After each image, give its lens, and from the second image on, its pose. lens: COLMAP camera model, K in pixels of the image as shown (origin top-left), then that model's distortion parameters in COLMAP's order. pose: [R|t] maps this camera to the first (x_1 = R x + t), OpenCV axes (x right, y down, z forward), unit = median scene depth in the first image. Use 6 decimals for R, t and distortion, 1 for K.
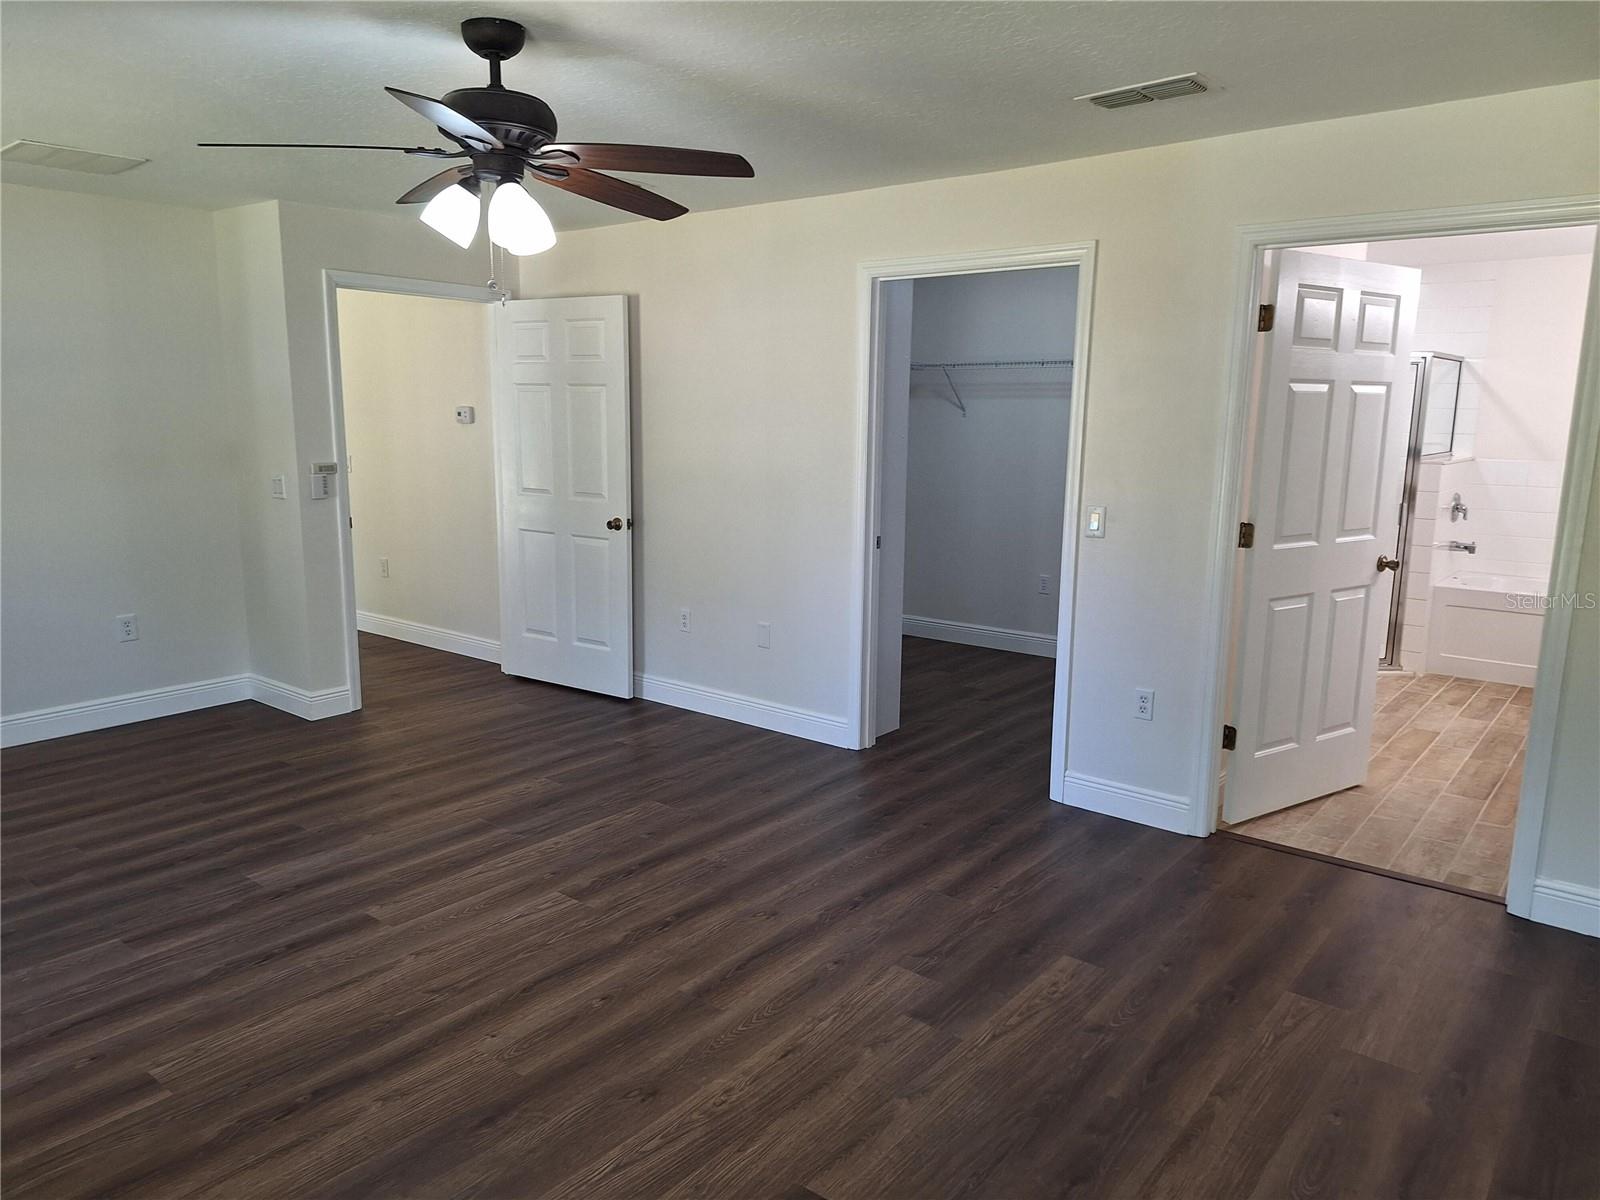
lens RADIAL K [[1108.2, 0, 806.7], [0, 1108.2, 597.0], [0, 0, 1]] dist [0.083903, -0.089492]
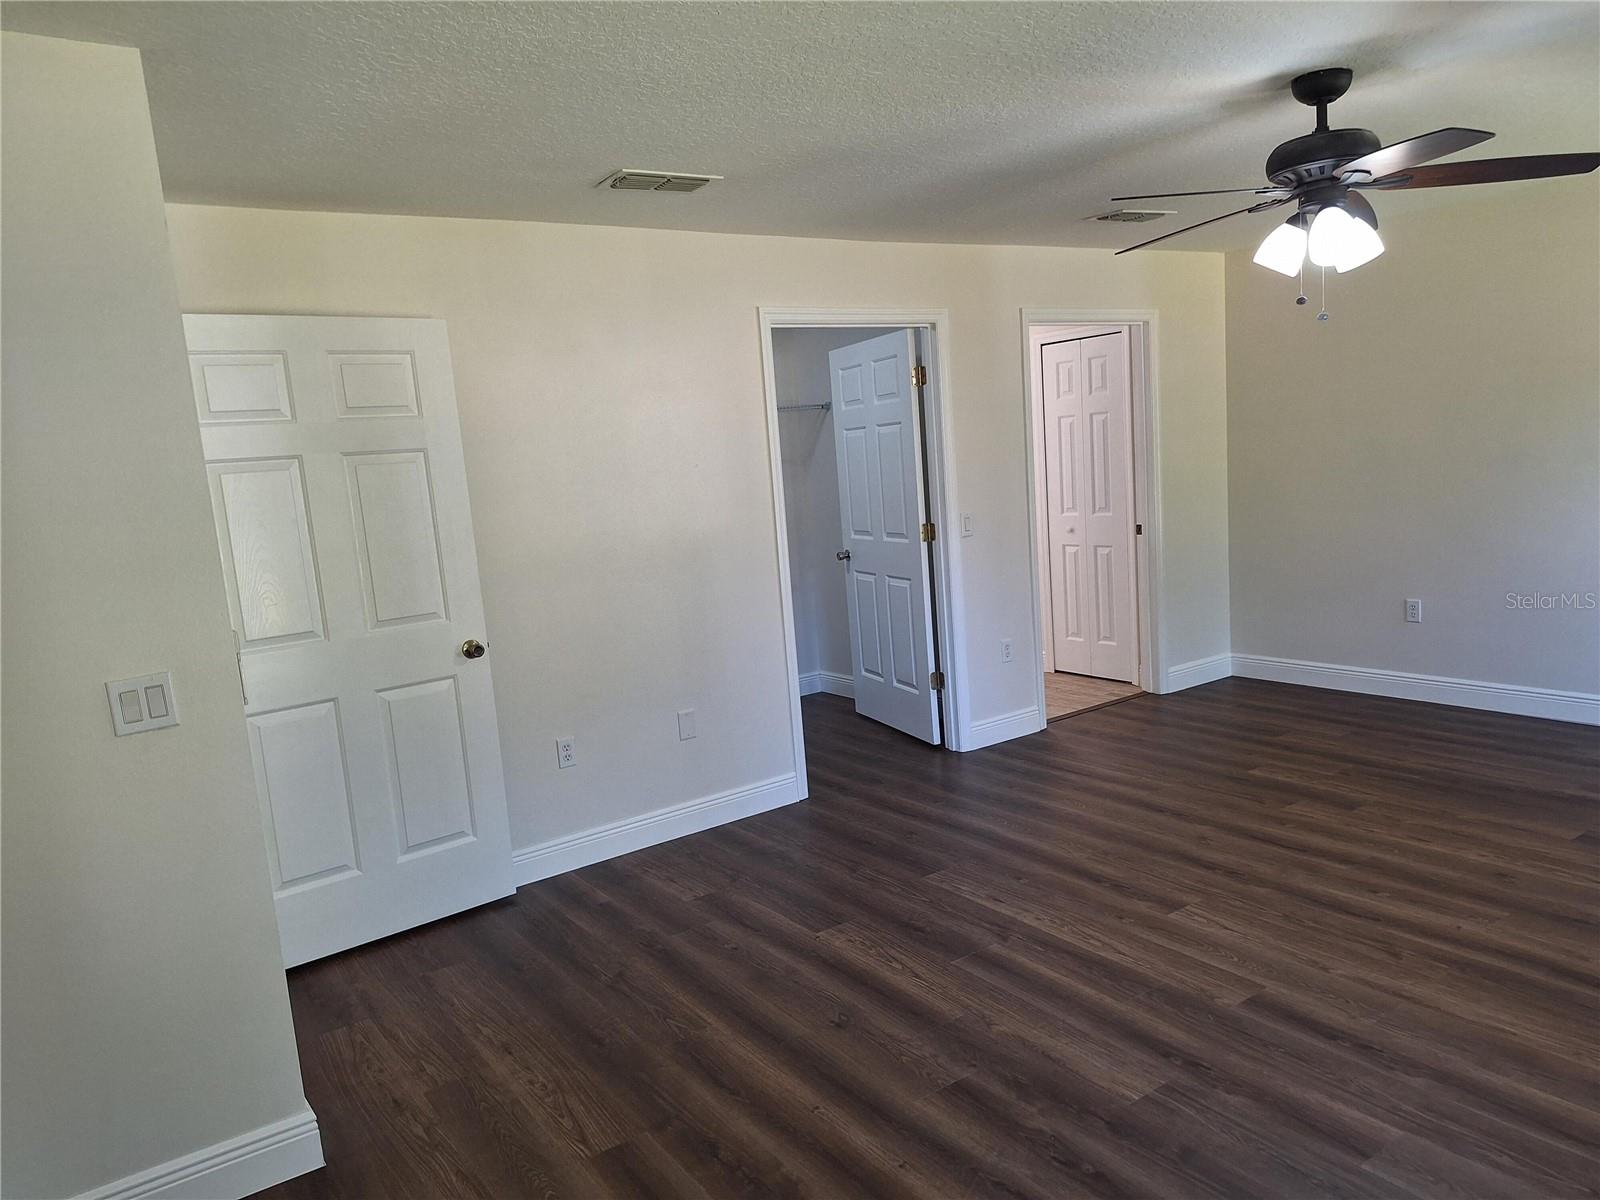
lens RADIAL K [[1108.2, 0, 787.7], [0, 1108.2, 604.3], [0, 0, 1]] dist [0.083903, -0.089492]
pose [[0.281289, -0.160651, 0.946080, -1.172316], [0.244333, 0.965385, 0.091284, -0.165210], [-0.927997, 0.205482, 0.310805, 0.922880]]
